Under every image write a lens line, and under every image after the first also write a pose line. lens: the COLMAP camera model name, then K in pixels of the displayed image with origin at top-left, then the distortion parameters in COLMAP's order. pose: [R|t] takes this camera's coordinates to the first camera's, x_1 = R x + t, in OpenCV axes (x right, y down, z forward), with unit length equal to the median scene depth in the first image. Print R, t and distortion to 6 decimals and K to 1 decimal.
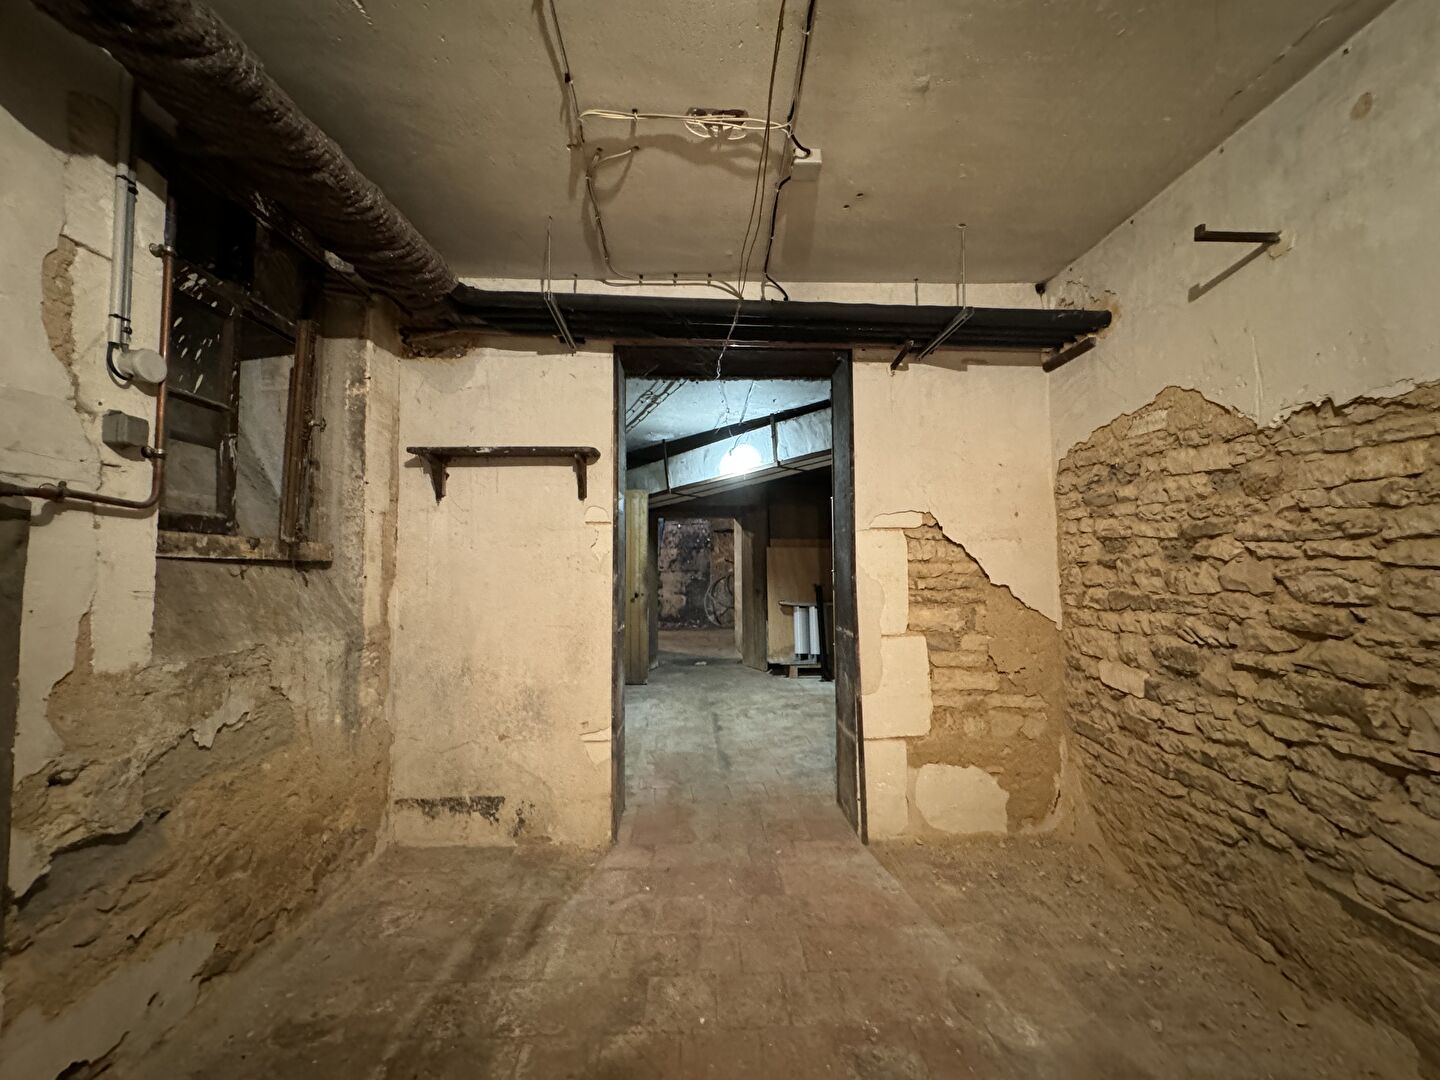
lens RADIAL K [[579.3, 0, 720.0], [0, 579.3, 540.0], [0, 0, 1]] dist [-0.000147, -0.000017]
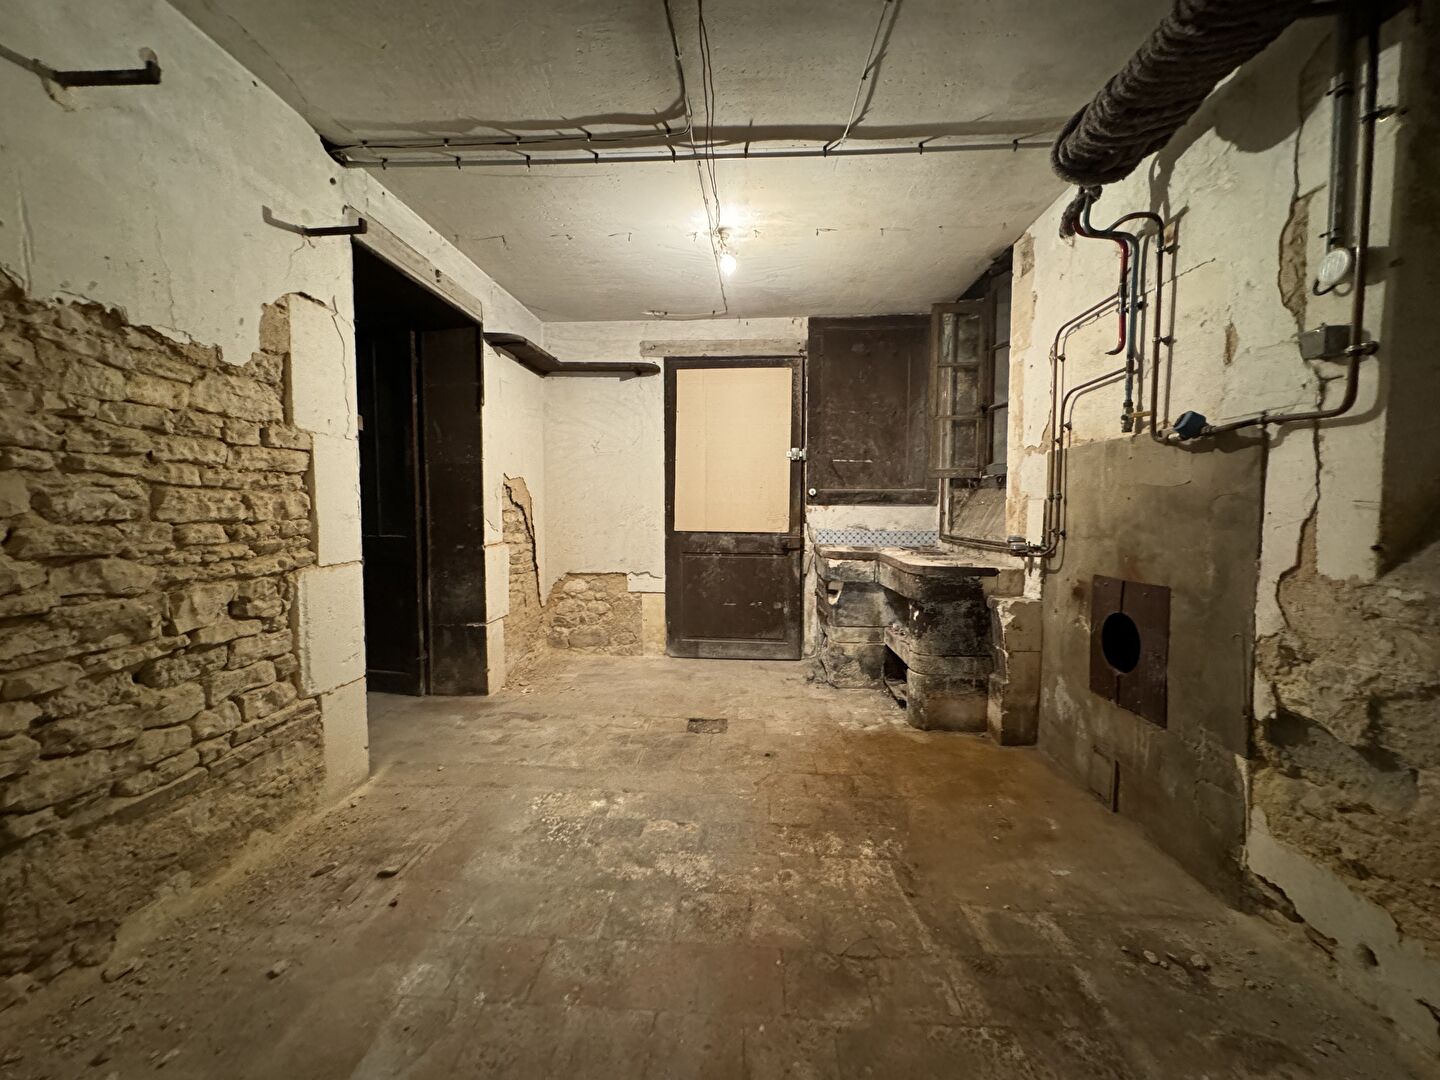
lens RADIAL K [[579.3, 0, 720.0], [0, 579.3, 540.0], [0, 0, 1]] dist [-0.000147, -0.000017]
pose [[-0.996682, -0.000581, 0.081397, -0.041938], [0.000571, 0.999900, 0.014124, 0.138777], [-0.081397, 0.014123, -0.996582, 2.036237]]
